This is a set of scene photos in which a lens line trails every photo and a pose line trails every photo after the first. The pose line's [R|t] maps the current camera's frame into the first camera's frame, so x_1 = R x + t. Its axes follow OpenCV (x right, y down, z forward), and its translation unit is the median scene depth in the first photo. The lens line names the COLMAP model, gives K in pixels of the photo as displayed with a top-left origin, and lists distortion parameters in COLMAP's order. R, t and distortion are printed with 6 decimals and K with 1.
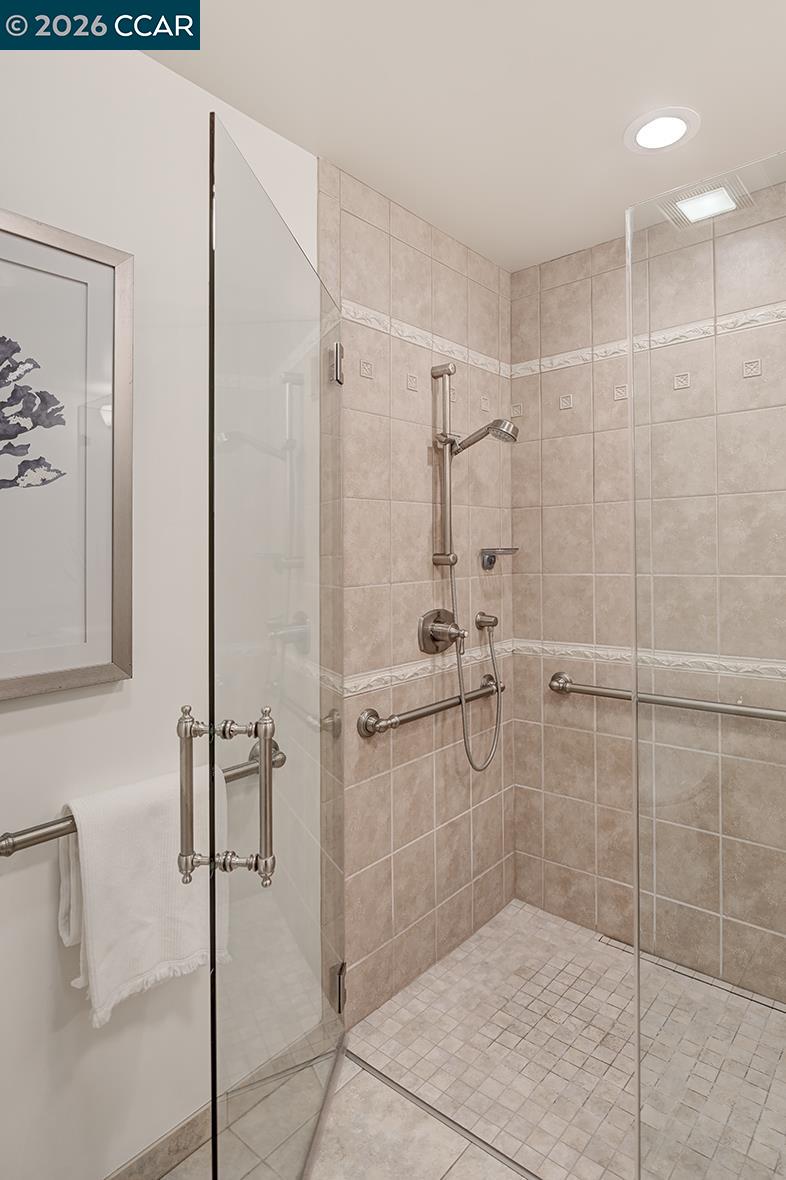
lens RADIAL K [[649.8, 0, 354.5], [0, 649.8, 526.5], [0, 0, 1]] dist [-0.004430, -0.002509]
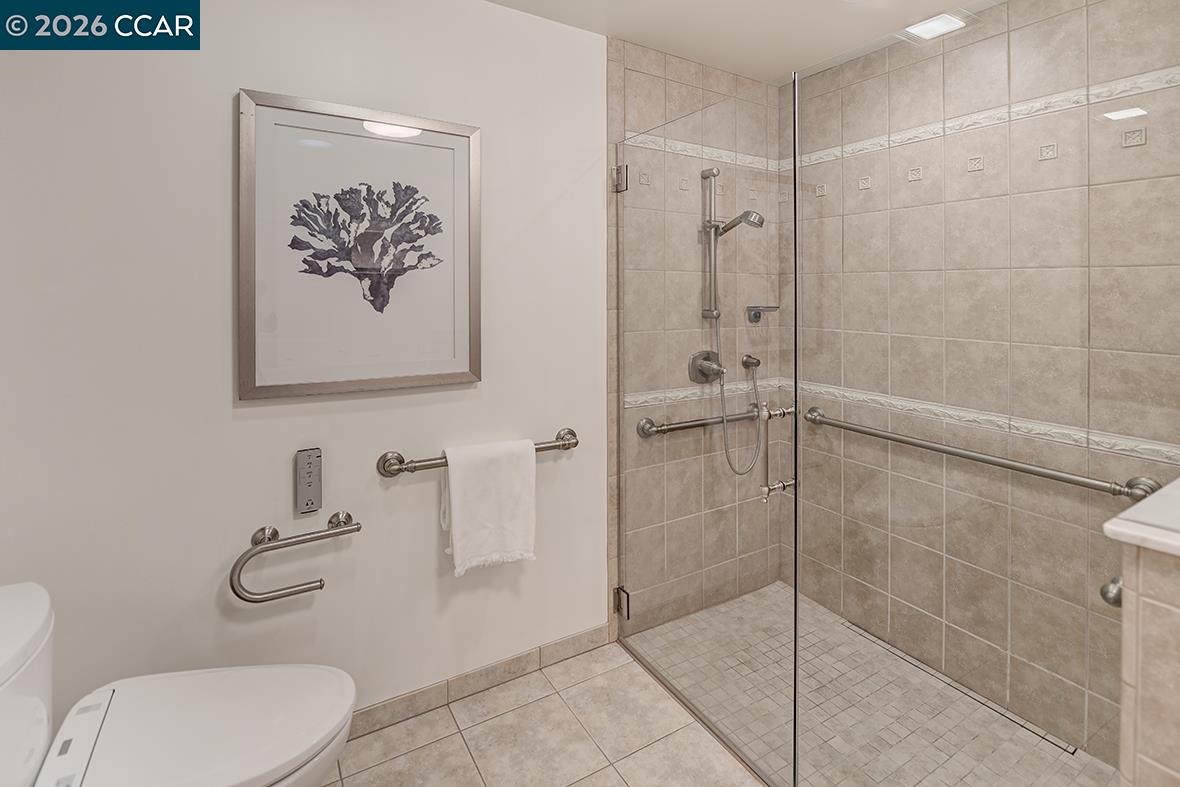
lens RADIAL K [[554.8, 0, 532.9], [0, 554.8, 286.5], [0, 0, 1]] dist [-0.005863, -0.000640]
pose [[0.934381, 0.023528, -0.355497, 0.207669], [-0.009056, 0.999063, 0.042319, -0.052736], [0.356159, -0.036323, 0.933719, -0.201066]]
